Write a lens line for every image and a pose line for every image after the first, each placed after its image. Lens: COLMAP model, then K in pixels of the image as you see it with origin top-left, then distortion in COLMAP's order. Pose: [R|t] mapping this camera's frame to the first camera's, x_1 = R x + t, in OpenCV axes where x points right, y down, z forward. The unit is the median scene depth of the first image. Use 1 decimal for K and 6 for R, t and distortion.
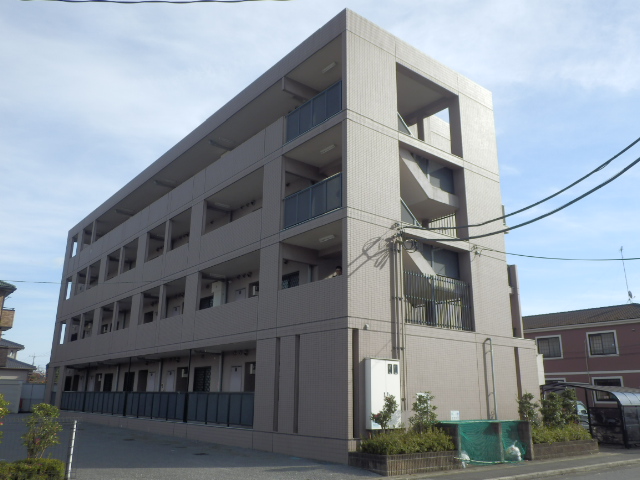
lens RADIAL K [[543.8, 0, 320.7], [0, 543.8, 239.8], [0, 0, 1]] dist [-0.009645, -0.003920]
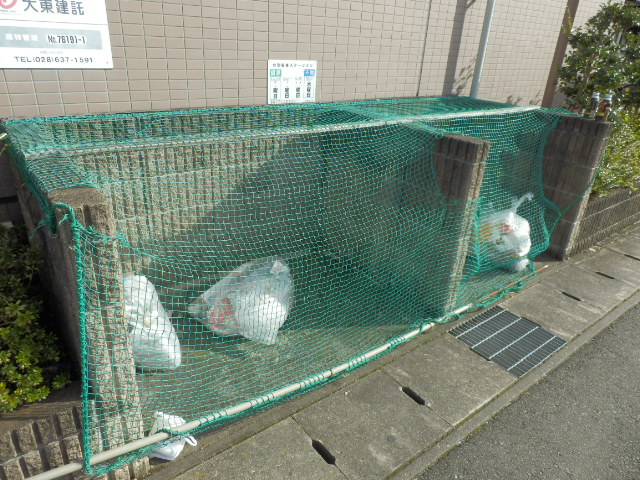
lens RADIAL K [[447.2, 0, 320.0], [0, 447.2, 240.0], [0, 0, 1]] dist [-0.006033, -0.003324]
pose [[0.998735, 0.049794, 0.006961, 0.265973], [-0.042183, 0.754523, 0.654917, 0.256990], [0.027359, -0.654382, 0.755669, 0.834641]]
